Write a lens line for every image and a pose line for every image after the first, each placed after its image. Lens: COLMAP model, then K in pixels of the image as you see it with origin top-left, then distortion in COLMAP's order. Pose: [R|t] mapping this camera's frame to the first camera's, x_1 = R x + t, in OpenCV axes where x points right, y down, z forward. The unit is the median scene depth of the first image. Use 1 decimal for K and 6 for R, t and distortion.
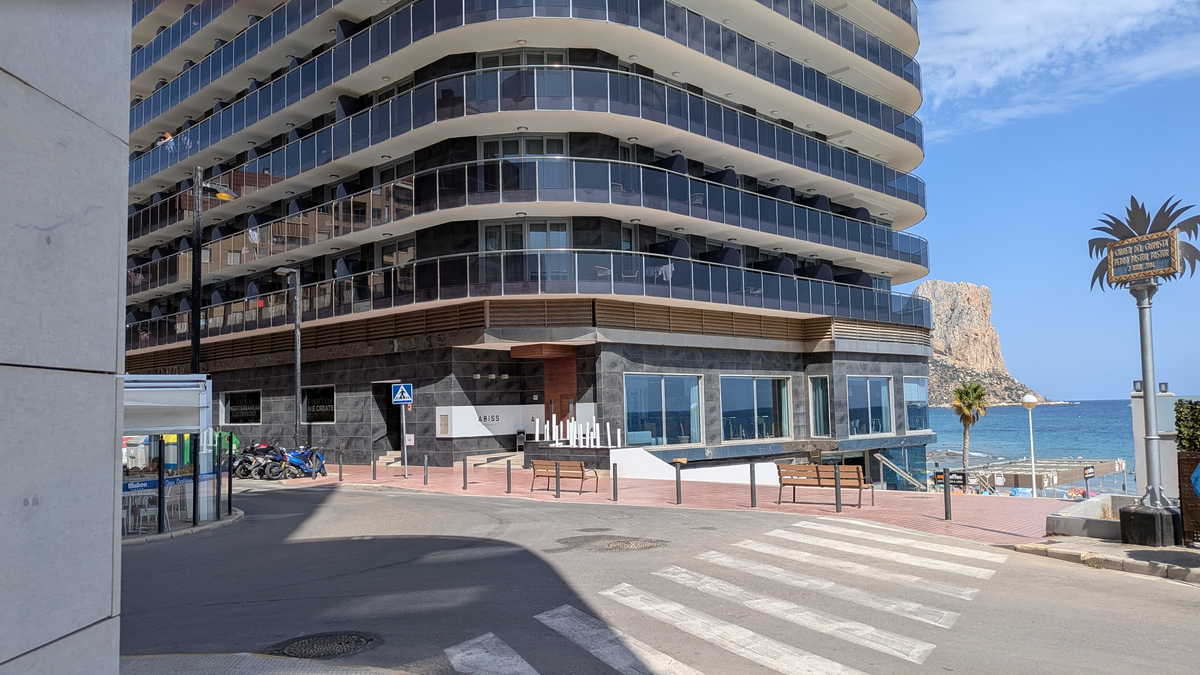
lens RADIAL K [[909.1, 0, 600.0], [0, 909.1, 337.5], [0, 0, 1]] dist [0.042856, 0.000427]
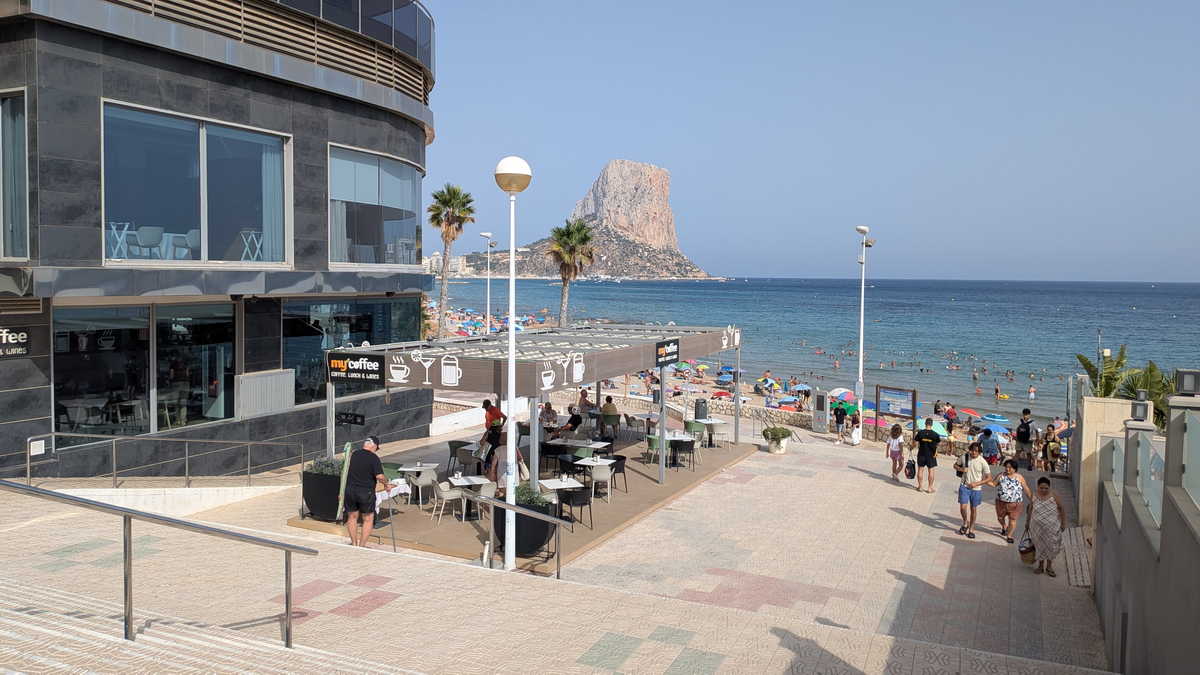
lens RADIAL K [[909.1, 0, 600.0], [0, 909.1, 337.5], [0, 0, 1]] dist [0.042856, 0.000427]
pose [[0.943923, 0.012736, 0.329919, 0.325417], [-0.061084, 0.988741, 0.136599, 0.071730], [-0.324465, -0.149092, 0.934074, 0.539051]]
